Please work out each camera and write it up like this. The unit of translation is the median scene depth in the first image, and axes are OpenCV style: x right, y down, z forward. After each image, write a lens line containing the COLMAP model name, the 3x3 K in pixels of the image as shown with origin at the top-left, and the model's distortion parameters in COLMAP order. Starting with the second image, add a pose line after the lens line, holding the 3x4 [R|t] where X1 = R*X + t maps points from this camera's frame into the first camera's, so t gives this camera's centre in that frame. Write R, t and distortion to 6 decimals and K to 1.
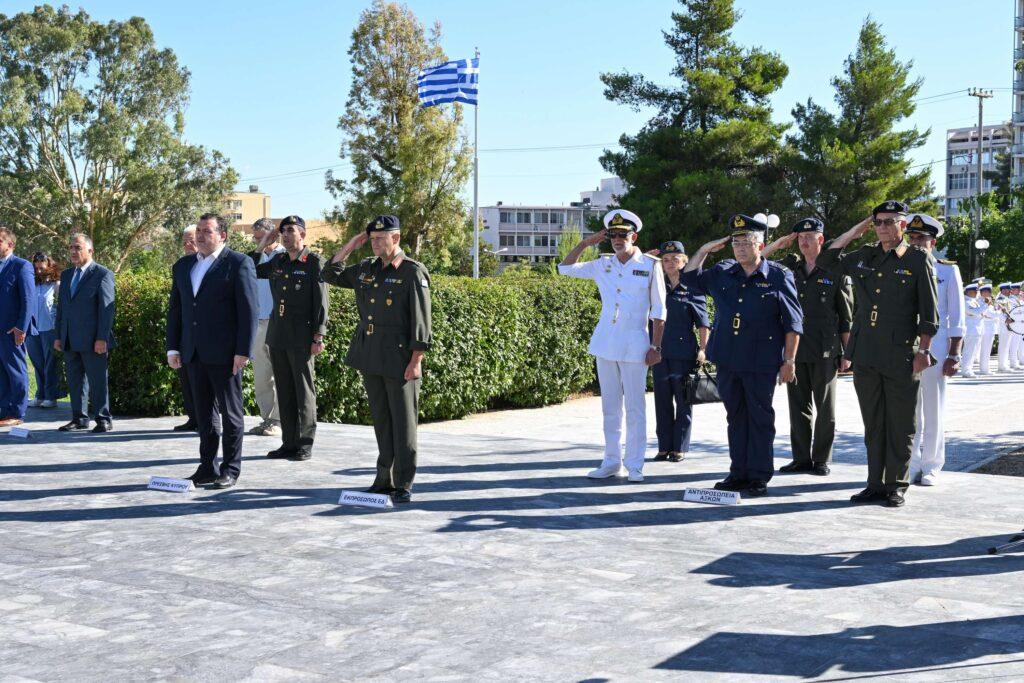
lens RADIAL K [[1406.9, 0, 512.0], [0, 1406.9, 341.5], [0, 0, 1]] dist [-0.027776, 0.051704]
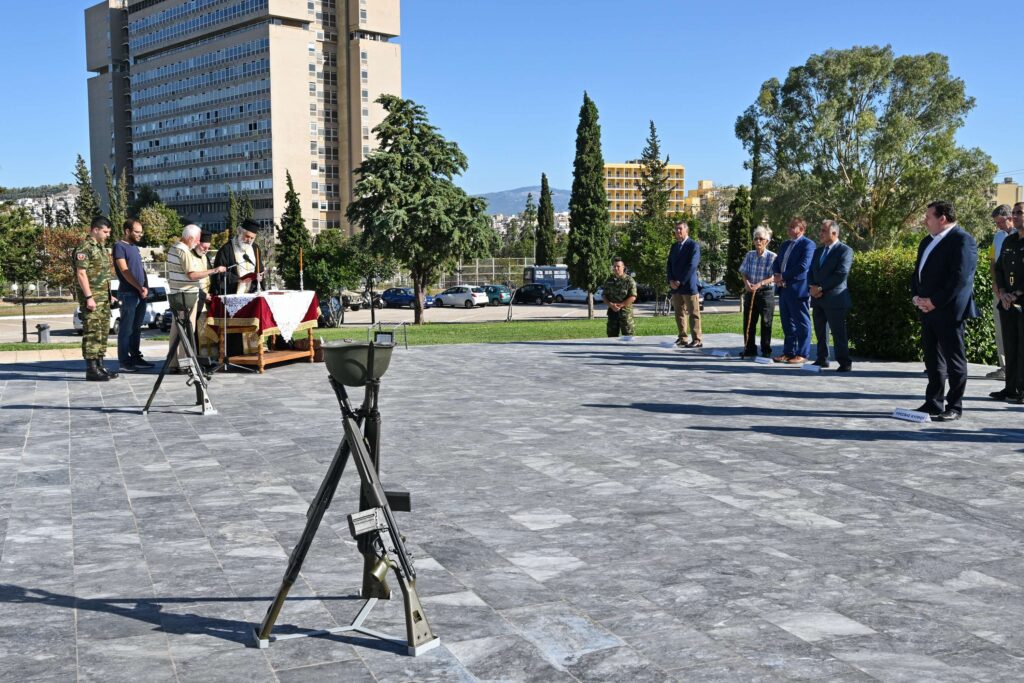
lens RADIAL K [[1052.4, 0, 512.0], [0, 1052.4, 341.5], [0, 0, 1]] dist [-0.008347, 0.012833]
pose [[0.814420, 0.042738, -0.578700, 0.008915], [-0.021019, 0.998802, 0.044183, 0.000959], [0.579896, -0.023820, 0.814342, 0.020968]]
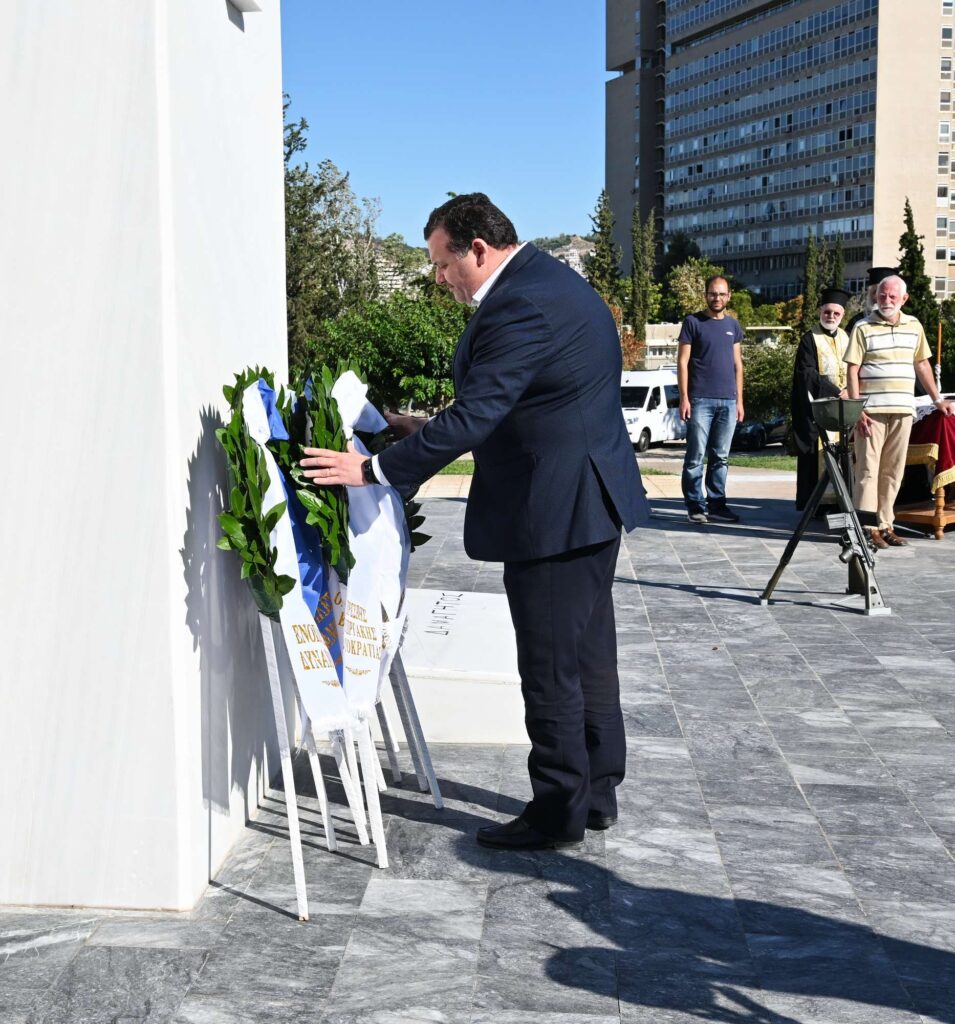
lens RADIAL K [[1586.7, 0, 347.1], [0, 1586.7, 510.0], [0, 0, 1]] dist [-0.015227, 0.036054]
pose [[0.404425, 0.093100, -0.909820, -0.133396], [-0.033294, 0.995645, 0.087083, -0.000691], [0.913965, -0.004927, 0.405764, 0.055690]]
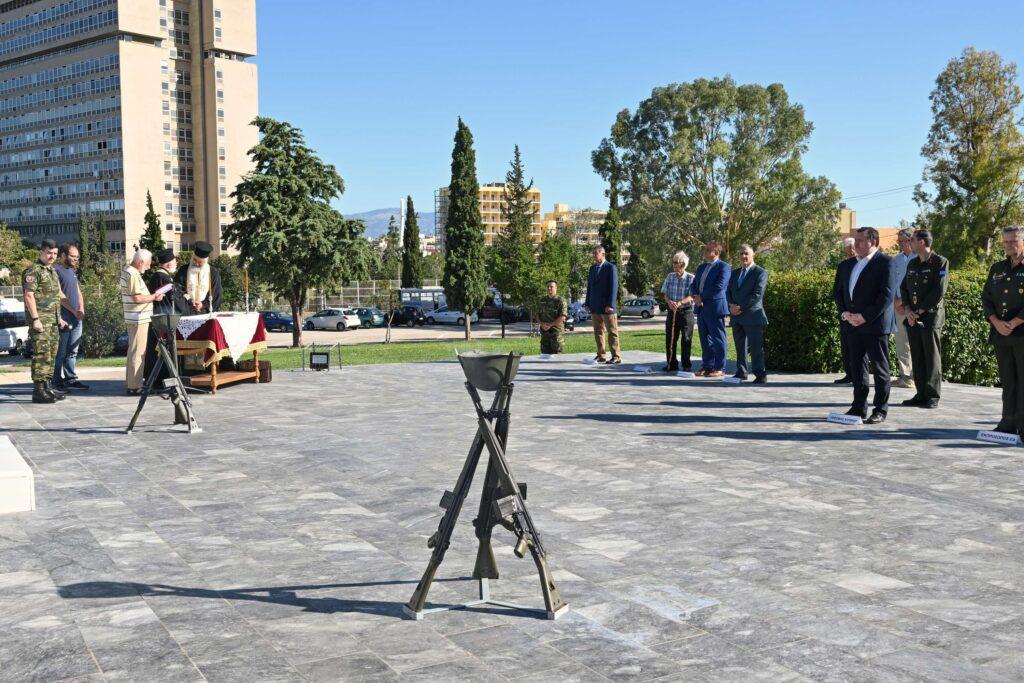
lens RADIAL K [[1052.4, 0, 512.0], [0, 1052.4, 341.5], [0, 0, 1]] dist [-0.008347, 0.012833]
pose [[0.885120, 0.021371, -0.464871, -0.045291], [-0.013149, 0.999695, 0.020921, 0.005334], [0.465176, -0.012405, 0.885131, -0.091759]]
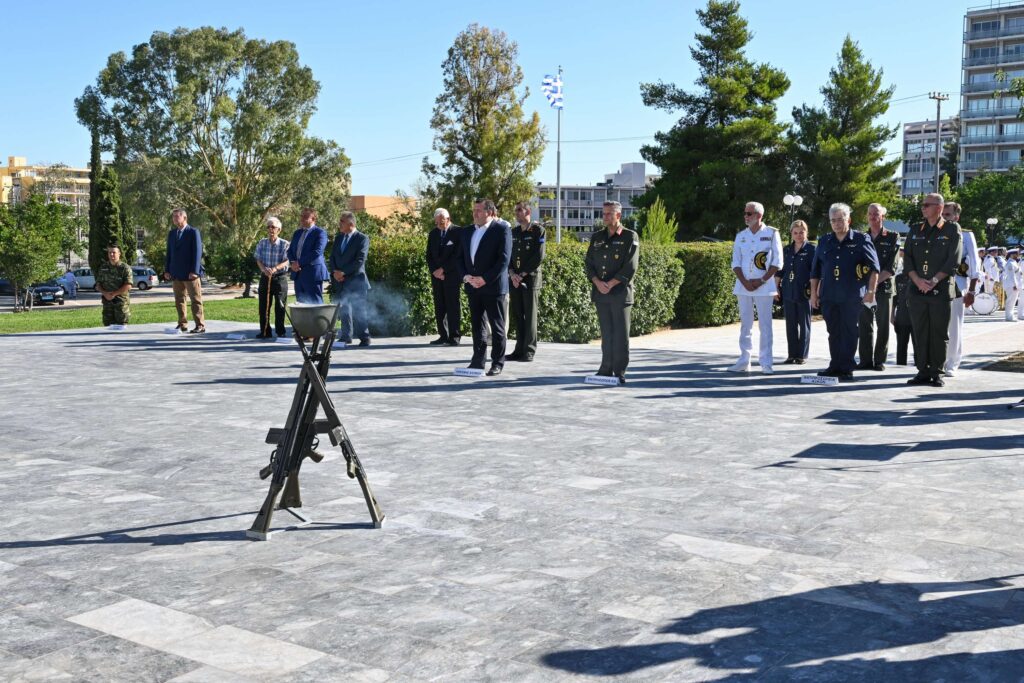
lens RADIAL K [[1140.0, 0, 512.0], [0, 1140.0, 341.5], [0, 0, 1]] dist [-0.010984, -0.031616]
pose [[0.999629, 0.004572, -0.026866, -0.151976], [-0.003490, 0.999186, 0.040196, 0.015099], [0.027028, -0.040087, 0.998831, -0.254937]]
